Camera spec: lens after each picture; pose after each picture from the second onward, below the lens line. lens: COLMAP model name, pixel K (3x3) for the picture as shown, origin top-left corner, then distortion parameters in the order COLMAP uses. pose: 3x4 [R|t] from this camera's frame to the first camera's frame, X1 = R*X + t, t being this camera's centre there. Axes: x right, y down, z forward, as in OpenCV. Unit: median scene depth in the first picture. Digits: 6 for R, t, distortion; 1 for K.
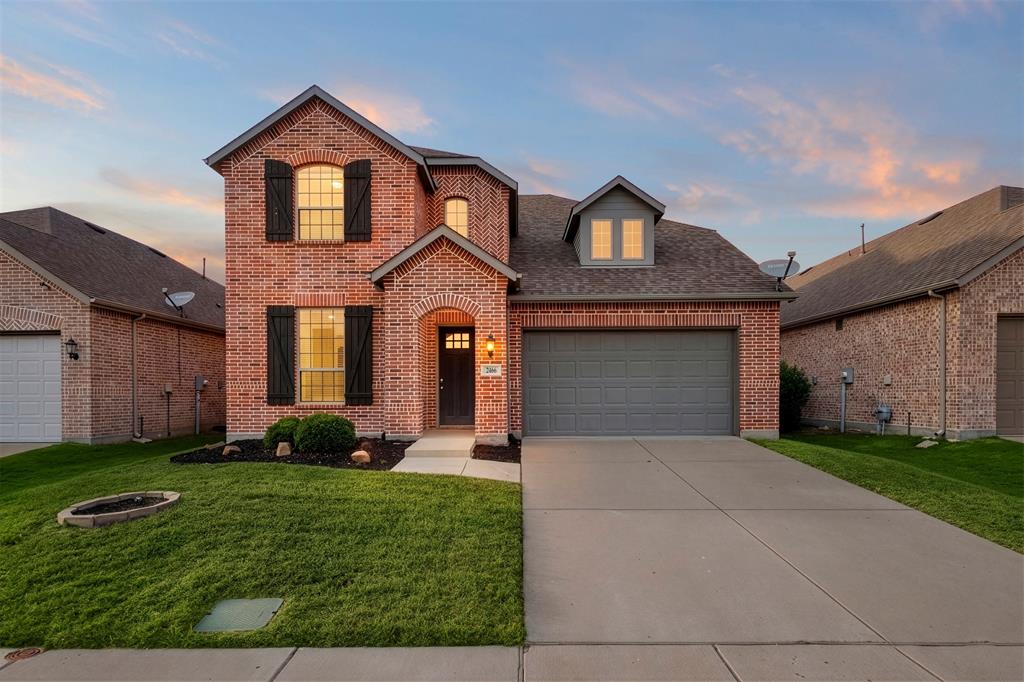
lens RADIAL K [[469.4, 0, 511.7], [0, 469.4, 346.9], [0, 0, 1]] dist [0.006727, -0.001349]
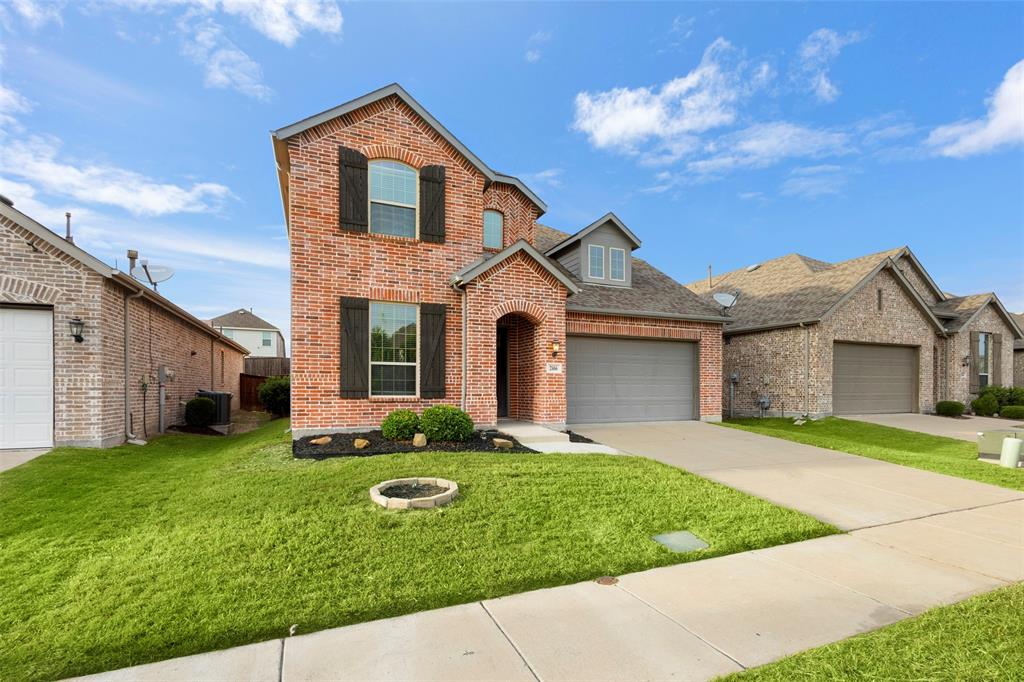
lens RADIAL K [[469.4, 0, 514.5], [0, 469.4, 337.0], [0, 0, 1]] dist [0.006727, -0.001349]
pose [[0.914490, 0.049289, 0.401595, -0.570057], [-0.043740, 0.998779, -0.022980, 0.002831], [-0.402237, 0.003450, 0.915529, -0.031770]]
